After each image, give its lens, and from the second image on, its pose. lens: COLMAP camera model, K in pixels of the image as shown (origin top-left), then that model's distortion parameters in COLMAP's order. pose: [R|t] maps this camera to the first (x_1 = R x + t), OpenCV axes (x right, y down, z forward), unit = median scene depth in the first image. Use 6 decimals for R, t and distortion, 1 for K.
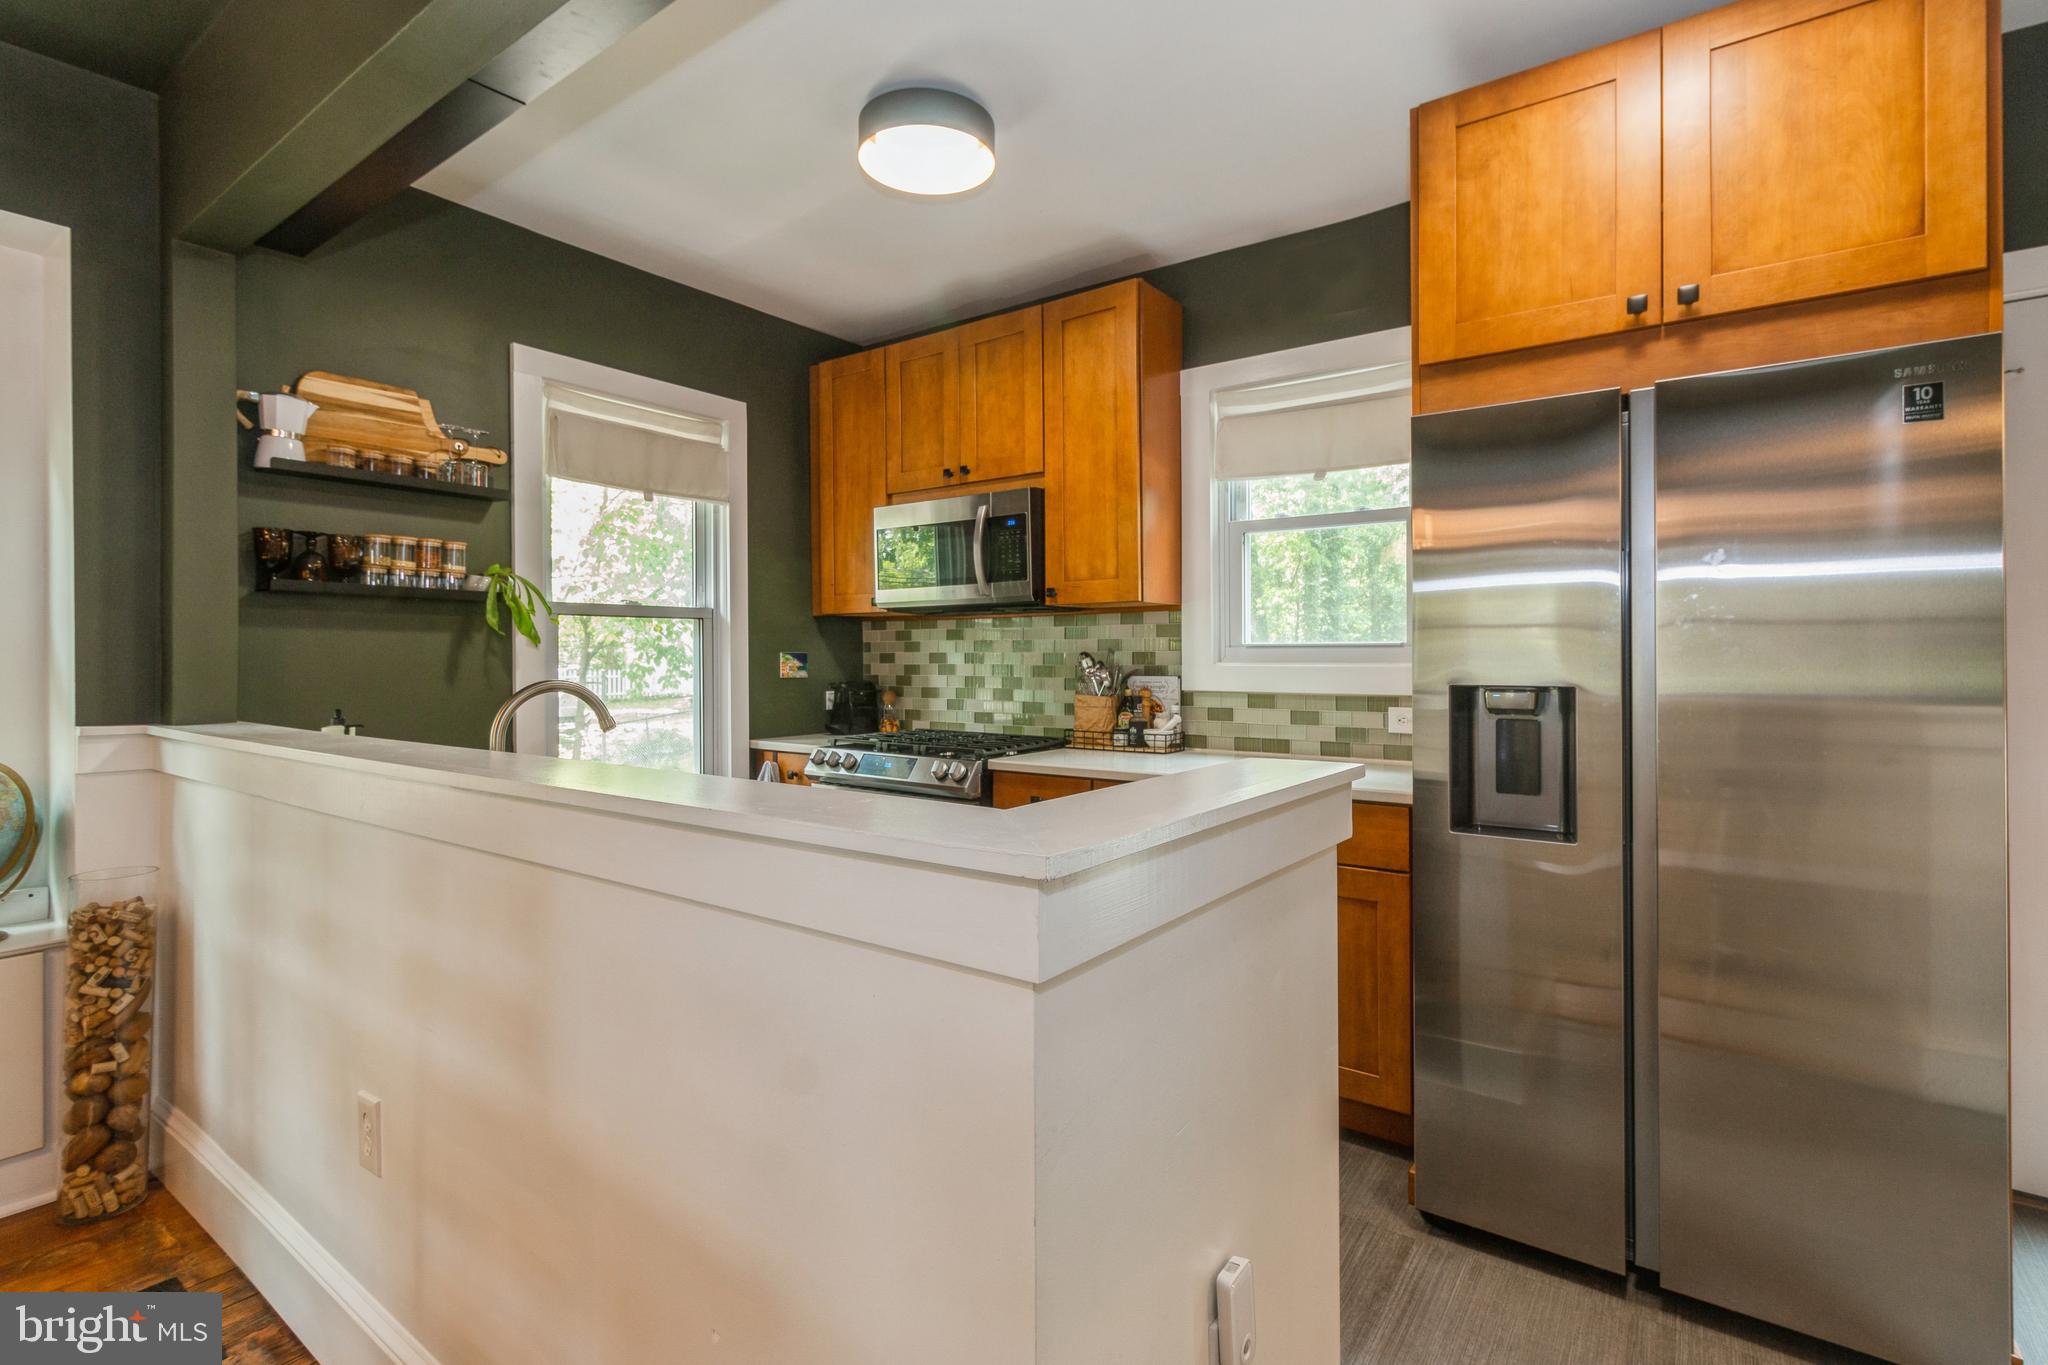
lens RADIAL K [[944.3, 0, 1025.6], [0, 944.3, 656.2], [0, 0, 1]] dist [-0.000941, -0.000068]
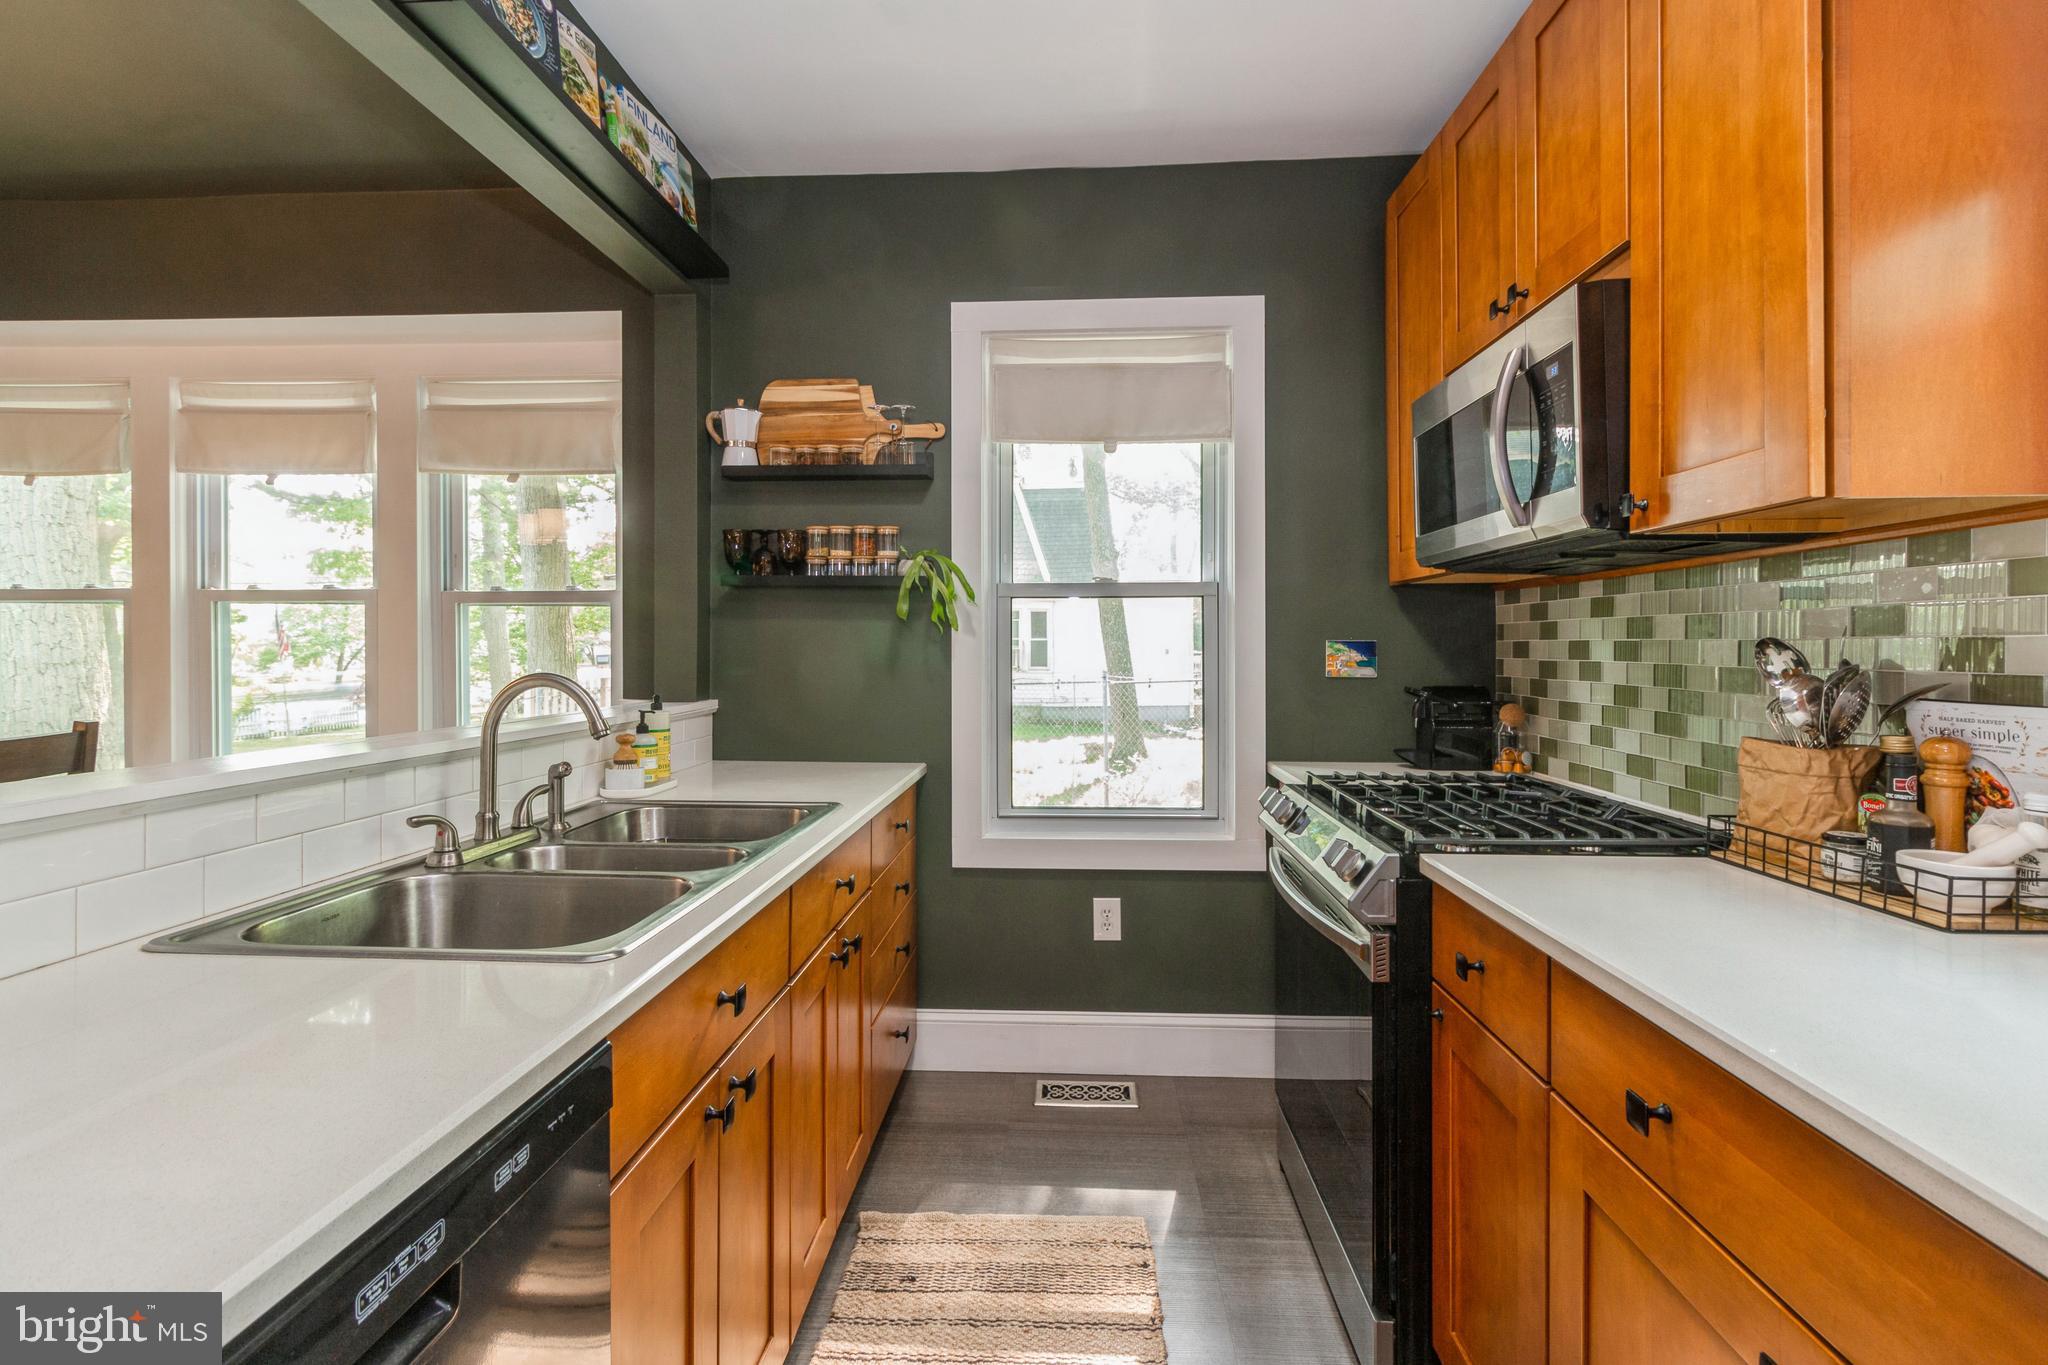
lens RADIAL K [[953.3, 0, 1022.3], [0, 953.3, 646.4], [0, 0, 1]] dist [-0.000497, 0.000040]
pose [[0.536044, 0.003173, -0.844184, 0.248750], [-0.002353, 0.999995, 0.002264, -0.000888], [0.844187, 0.000773, 0.536049, 0.507824]]
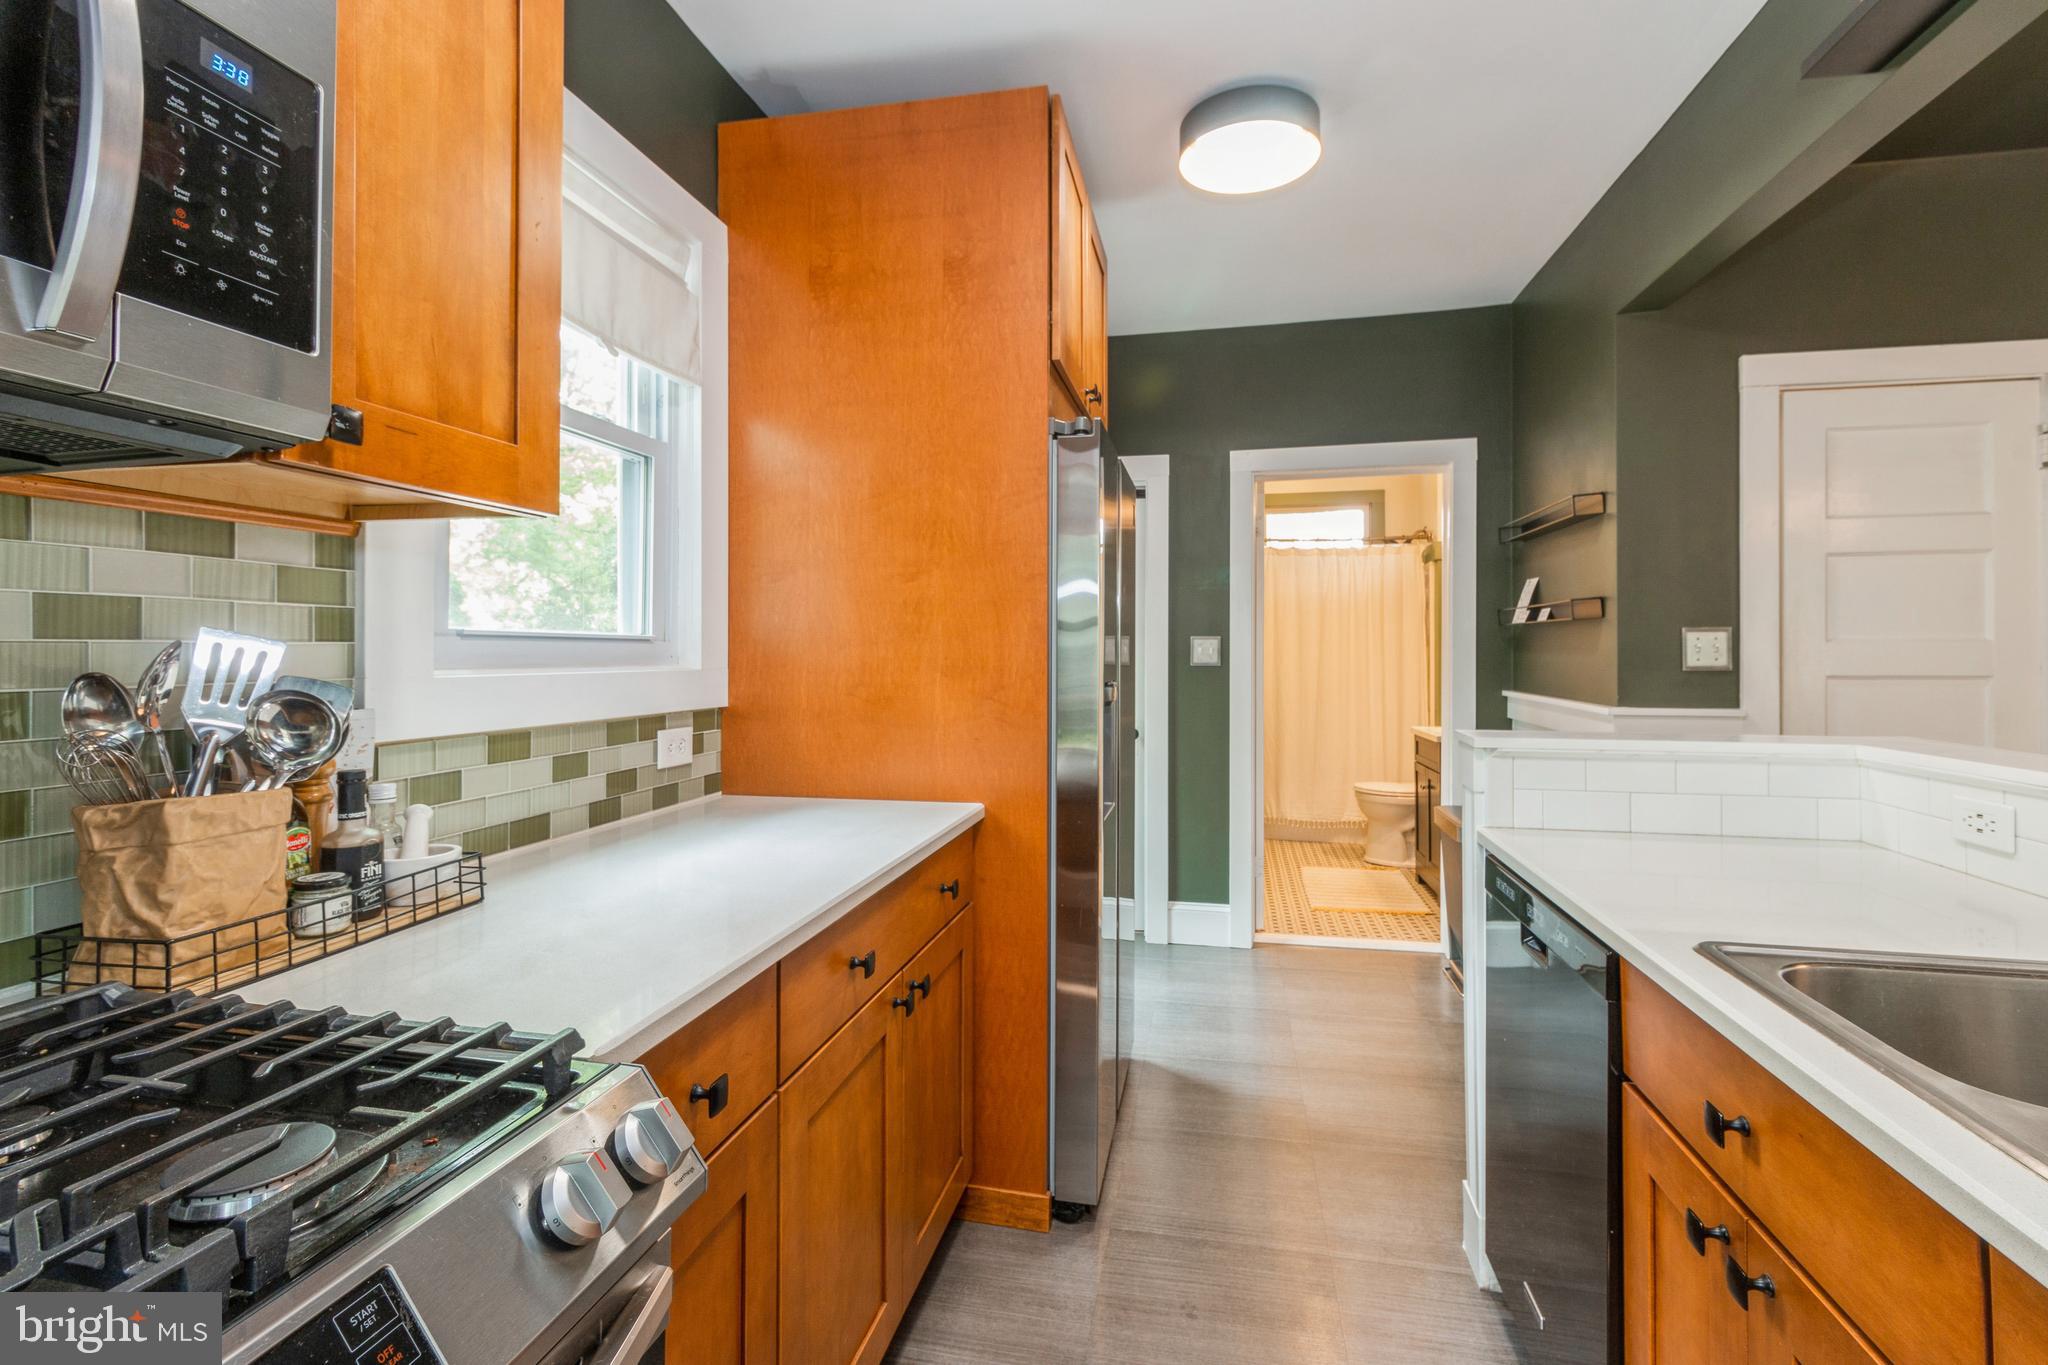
lens RADIAL K [[953.3, 0, 1022.3], [0, 953.3, 646.4], [0, 0, 1]] dist [-0.000497, 0.000040]
pose [[-0.403694, 0.006847, 0.914868, -0.300624], [-0.000496, 0.999970, -0.007702, -0.001116], [-0.914894, -0.003563, -0.403679, 0.913335]]
